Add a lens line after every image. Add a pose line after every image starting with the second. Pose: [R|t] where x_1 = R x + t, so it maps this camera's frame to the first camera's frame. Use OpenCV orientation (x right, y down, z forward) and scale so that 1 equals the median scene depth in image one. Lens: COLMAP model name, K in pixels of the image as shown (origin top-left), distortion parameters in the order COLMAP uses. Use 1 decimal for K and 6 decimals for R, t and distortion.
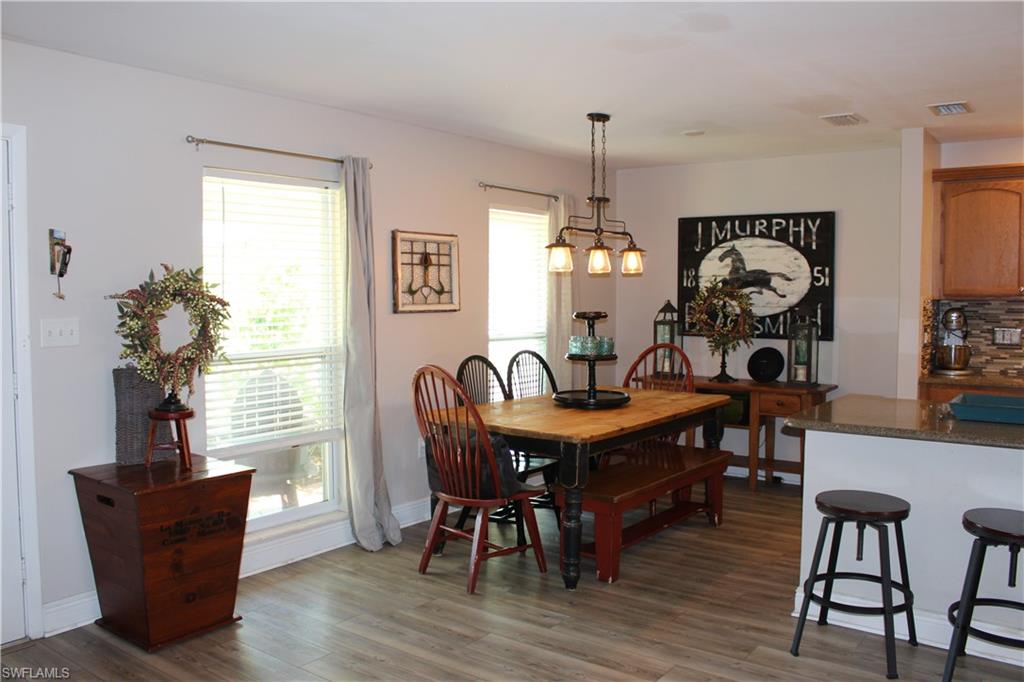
lens RADIAL K [[837.1, 0, 512.0], [0, 837.1, 341.0], [0, 0, 1]] dist [-0.176526, 0.002782]
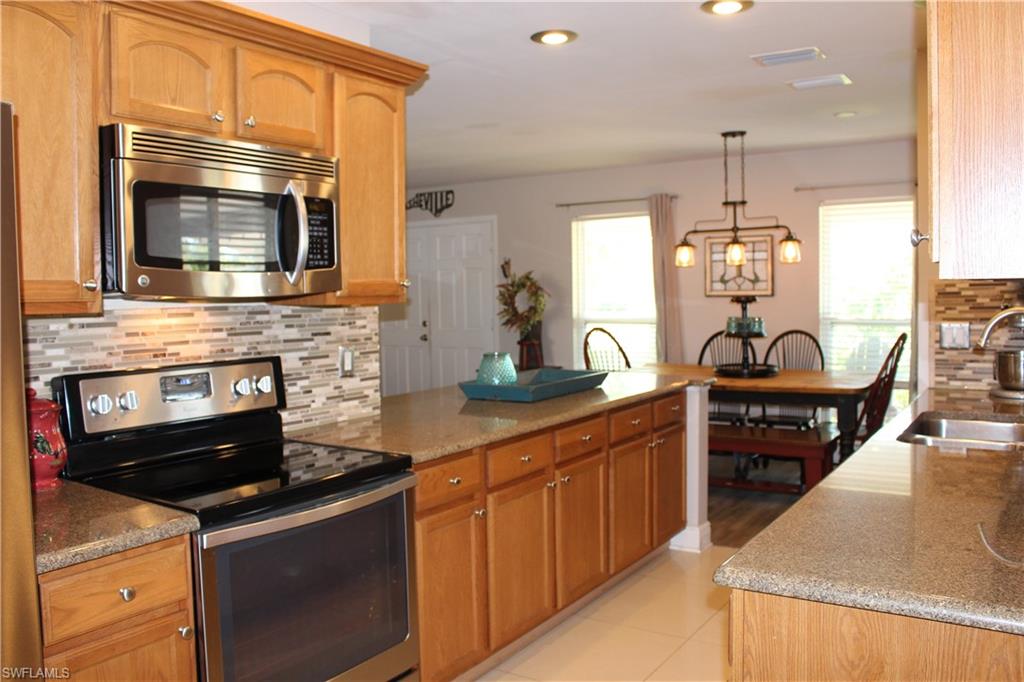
lens RADIAL K [[837.1, 0, 512.0], [0, 837.1, 341.0], [0, 0, 1]] dist [-0.176526, 0.002782]
pose [[0.067364, 0.055798, -0.996167, 1.208685], [-0.039853, 0.997789, 0.053193, -0.019948], [0.996932, 0.036117, 0.069439, 0.573000]]
